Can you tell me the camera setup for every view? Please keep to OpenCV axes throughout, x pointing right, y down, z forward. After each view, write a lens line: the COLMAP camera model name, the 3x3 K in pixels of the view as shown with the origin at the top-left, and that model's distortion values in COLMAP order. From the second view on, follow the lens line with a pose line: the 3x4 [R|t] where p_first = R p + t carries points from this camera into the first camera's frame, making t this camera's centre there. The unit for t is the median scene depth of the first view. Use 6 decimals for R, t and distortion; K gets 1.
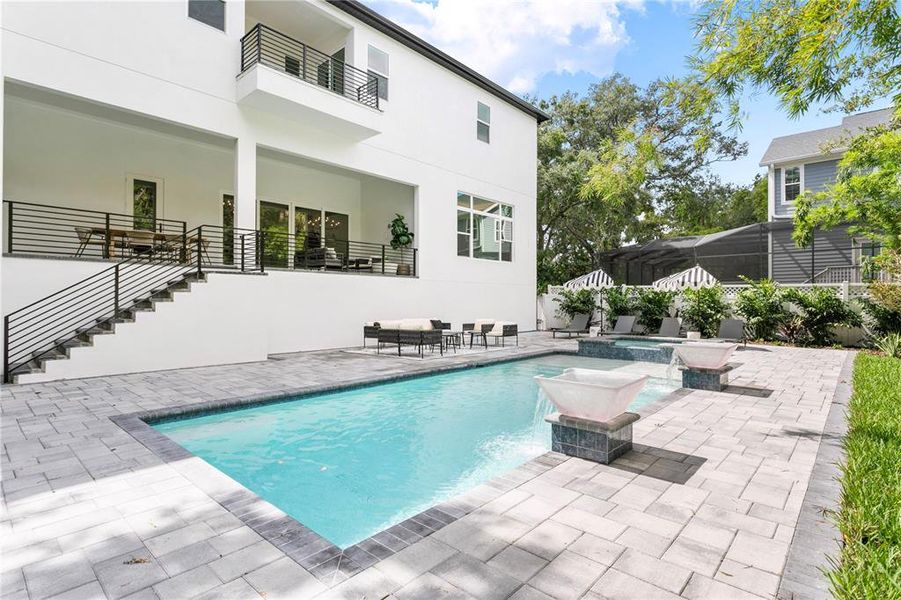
lens RADIAL K [[457.1, 0, 450.4], [0, 457.1, 299.1], [0, 0, 1]] dist [-0.012954, 0.000501]
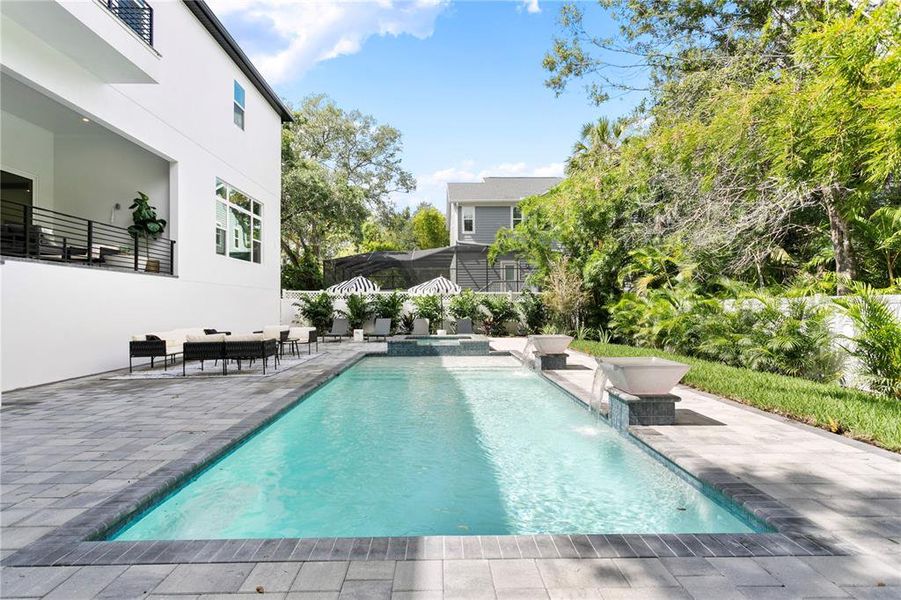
lens RADIAL K [[431.9, 0, 449.6], [0, 431.9, 300.8], [0, 0, 1]] dist [-0.001678, 0.000324]
pose [[0.728429, 0.001600, 0.685120, -0.233172], [0.004026, 0.999970, -0.006616, 0.001330], [-0.685110, 0.007578, 0.728401, 0.123418]]
